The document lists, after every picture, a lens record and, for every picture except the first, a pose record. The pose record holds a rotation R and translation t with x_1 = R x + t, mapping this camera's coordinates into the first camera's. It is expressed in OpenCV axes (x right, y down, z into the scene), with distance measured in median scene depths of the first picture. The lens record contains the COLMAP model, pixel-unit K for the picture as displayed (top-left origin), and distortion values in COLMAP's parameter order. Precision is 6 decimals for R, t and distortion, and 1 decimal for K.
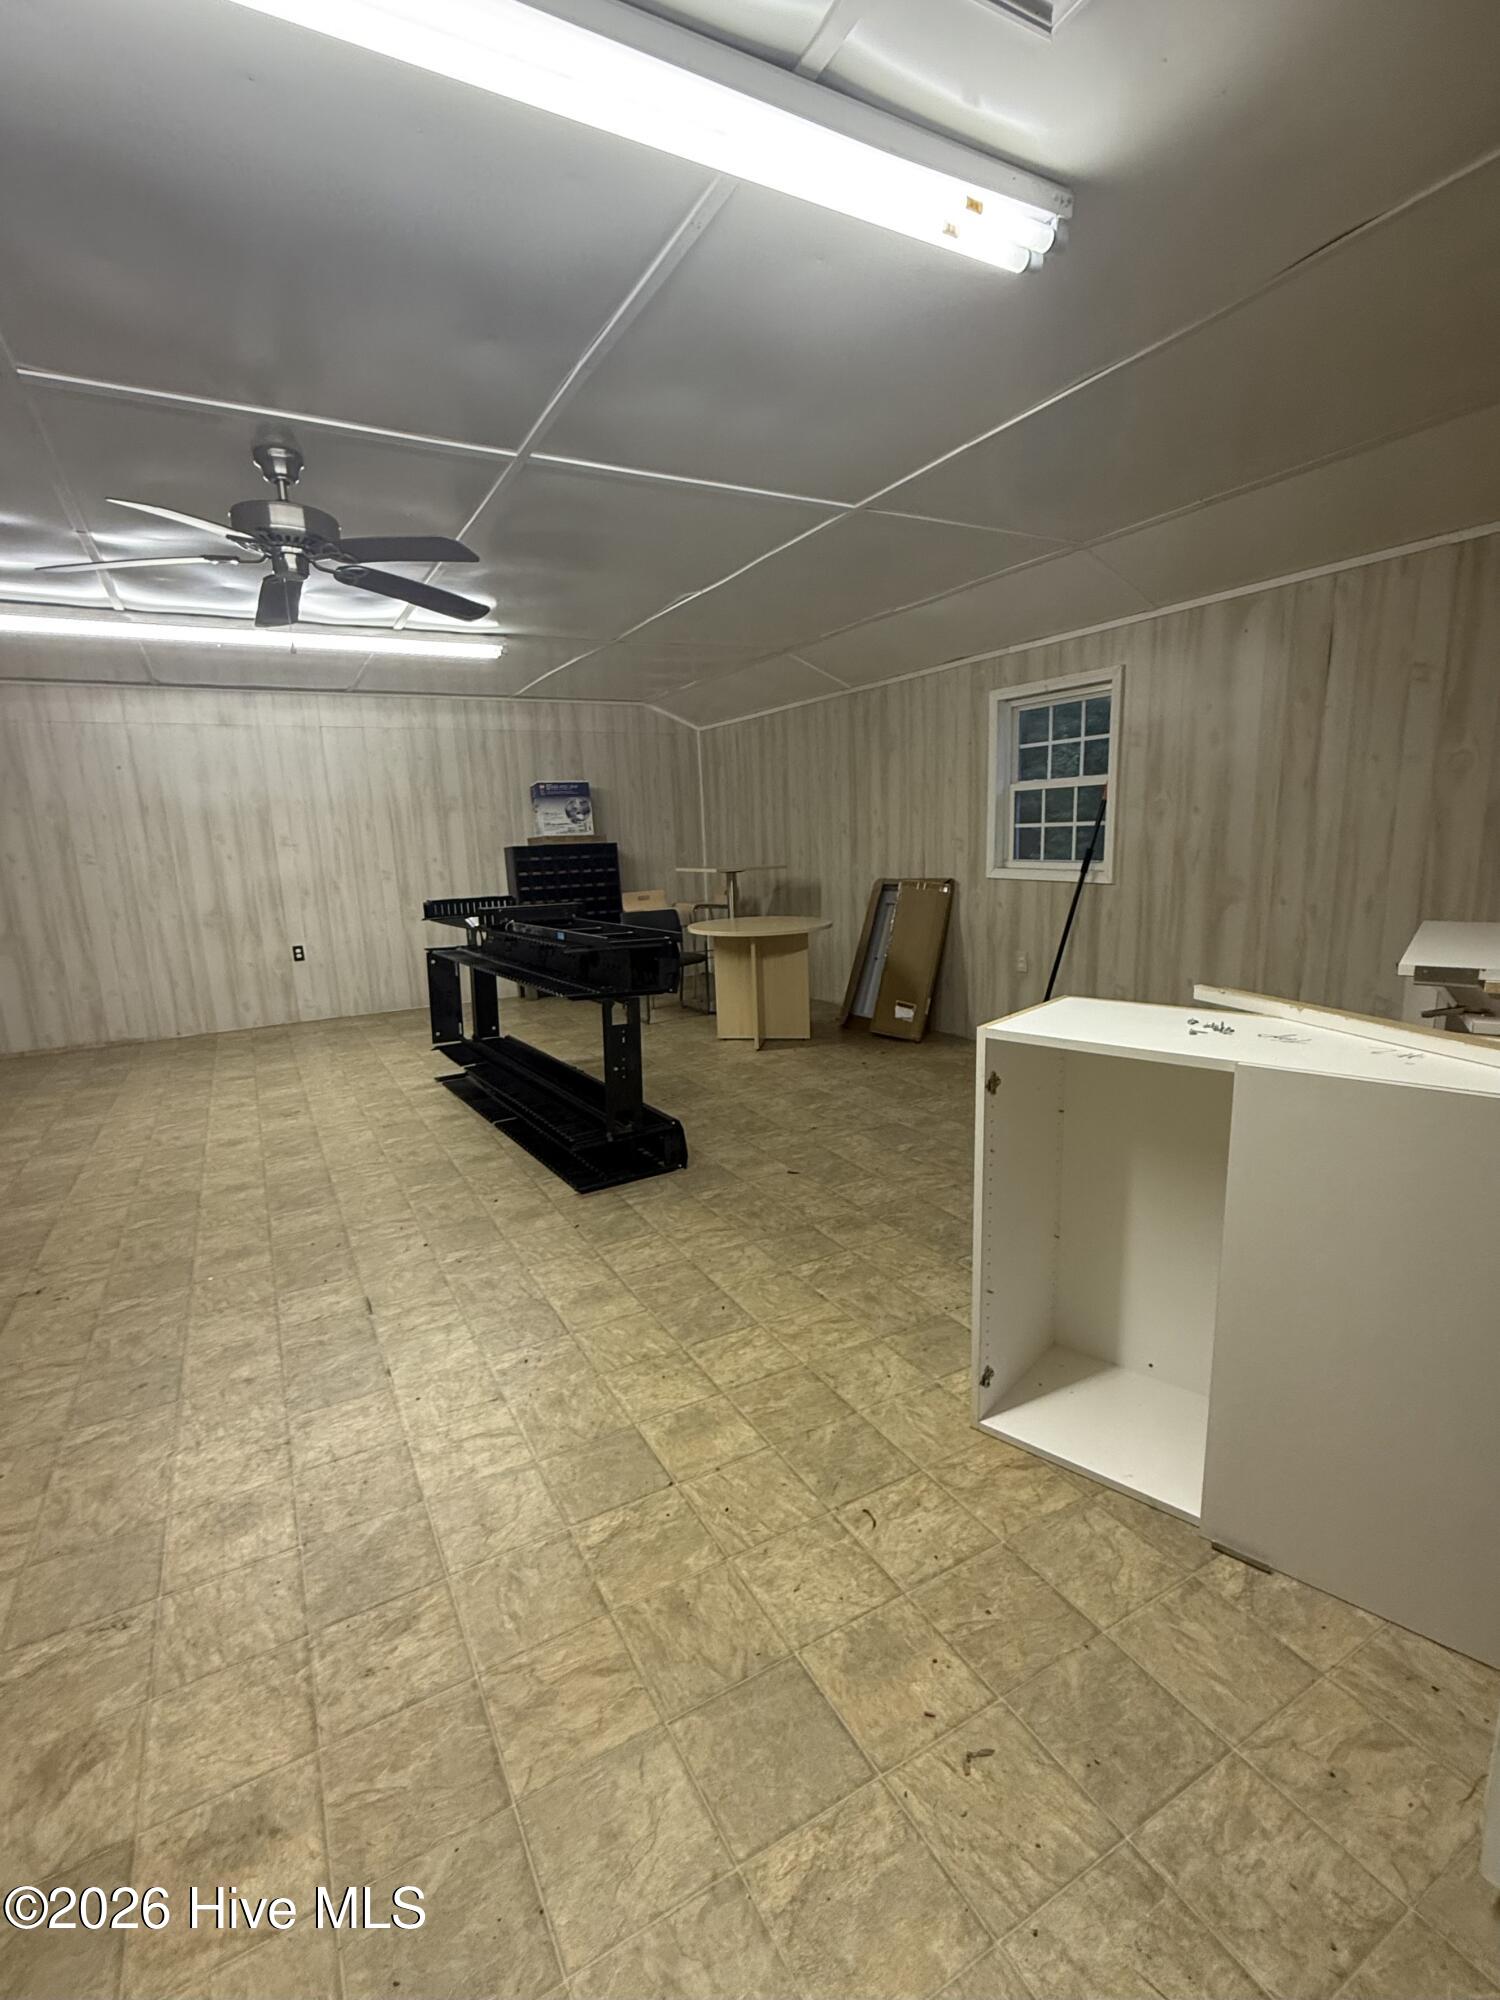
lens RADIAL K [[904.3, 0, 749.6], [0, 904.3, 1021.8], [0, 0, 1]] dist [-0.001846, 0.000402]
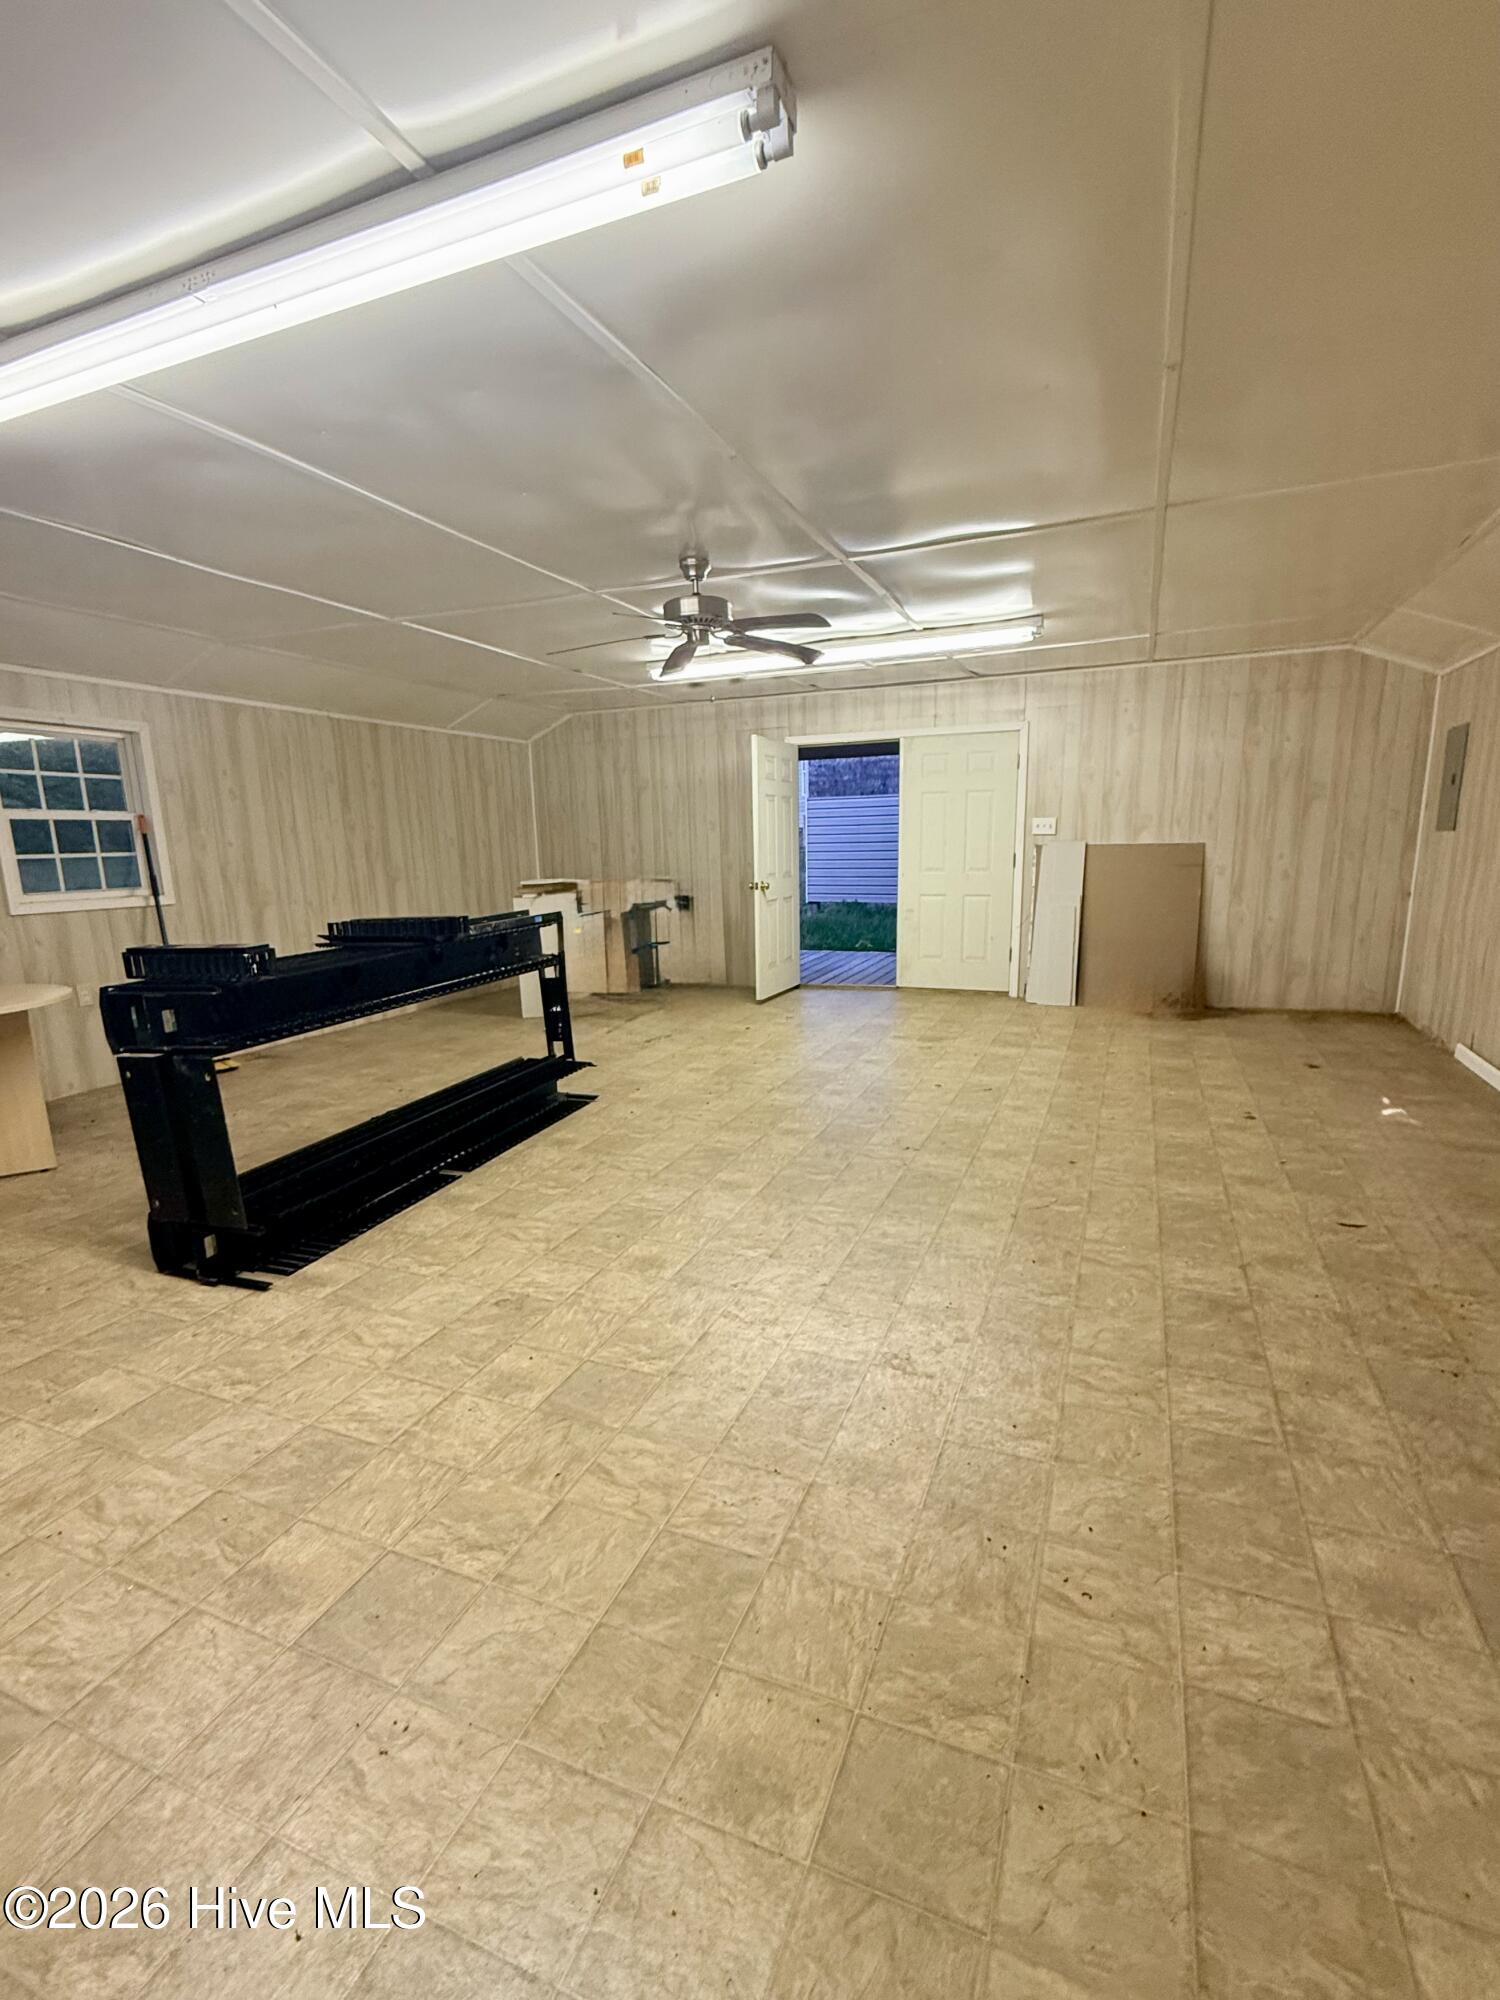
lens RADIAL K [[834.6, 0, 752.1], [0, 834.6, 1029.1], [0, 0, 1]] dist [-0.000860, 0.000075]
pose [[-0.606239, -0.127814, 0.784944, -1.390406], [0.208384, 0.926987, 0.311885, -0.268898], [-0.767496, 0.352646, -0.535341, 1.545017]]
